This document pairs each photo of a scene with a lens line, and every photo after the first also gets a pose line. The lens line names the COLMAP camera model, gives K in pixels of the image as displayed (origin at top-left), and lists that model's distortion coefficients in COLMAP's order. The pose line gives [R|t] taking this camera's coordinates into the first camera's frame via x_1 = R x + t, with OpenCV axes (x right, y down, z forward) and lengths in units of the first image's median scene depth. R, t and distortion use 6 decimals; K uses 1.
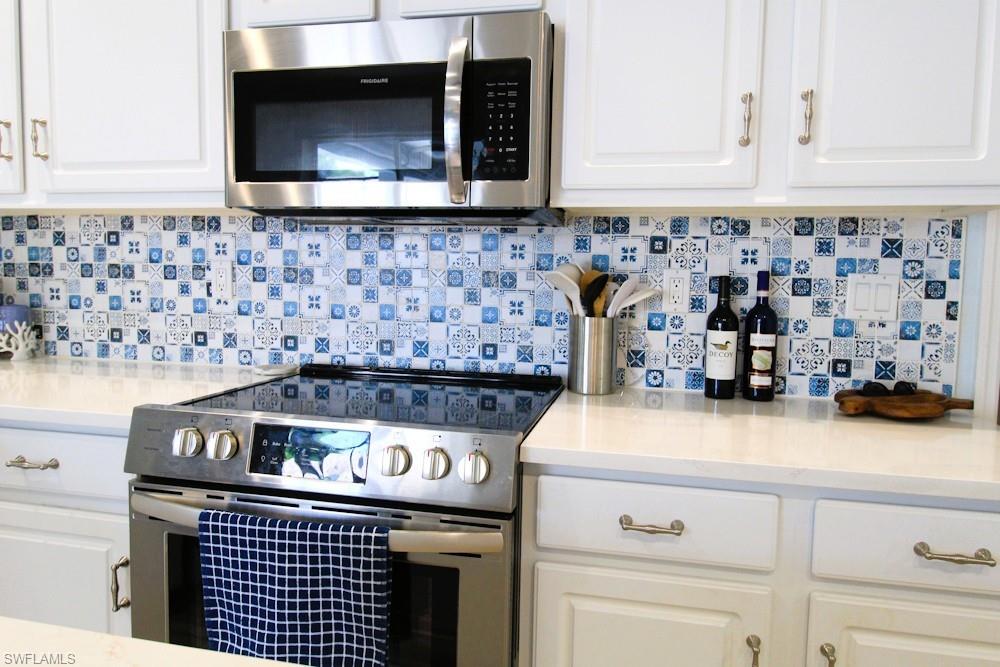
lens RADIAL K [[612.6, 0, 501.5], [0, 612.6, 327.5], [0, 0, 1]] dist [0.003972, -0.002494]
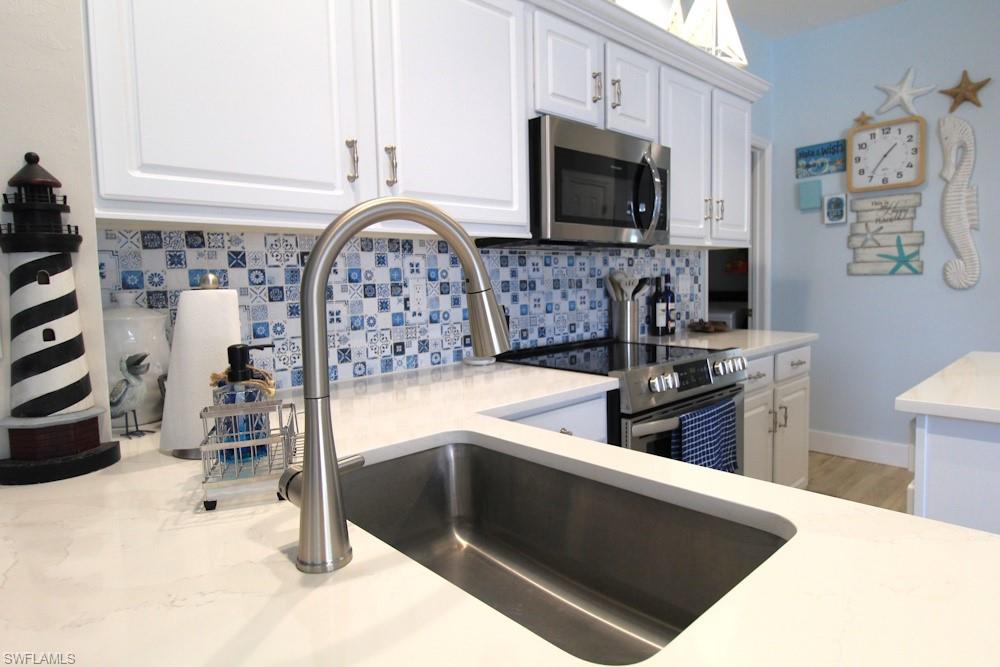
lens RADIAL K [[563.0, 0, 502.6], [0, 563.0, 330.6], [0, 0, 1]] dist [0.007084, 0.000473]
pose [[0.587184, -0.105721, 0.802520, -1.215084], [0.110724, 0.992605, 0.049748, -0.045078], [-0.801845, 0.059647, 0.594548, 0.240893]]
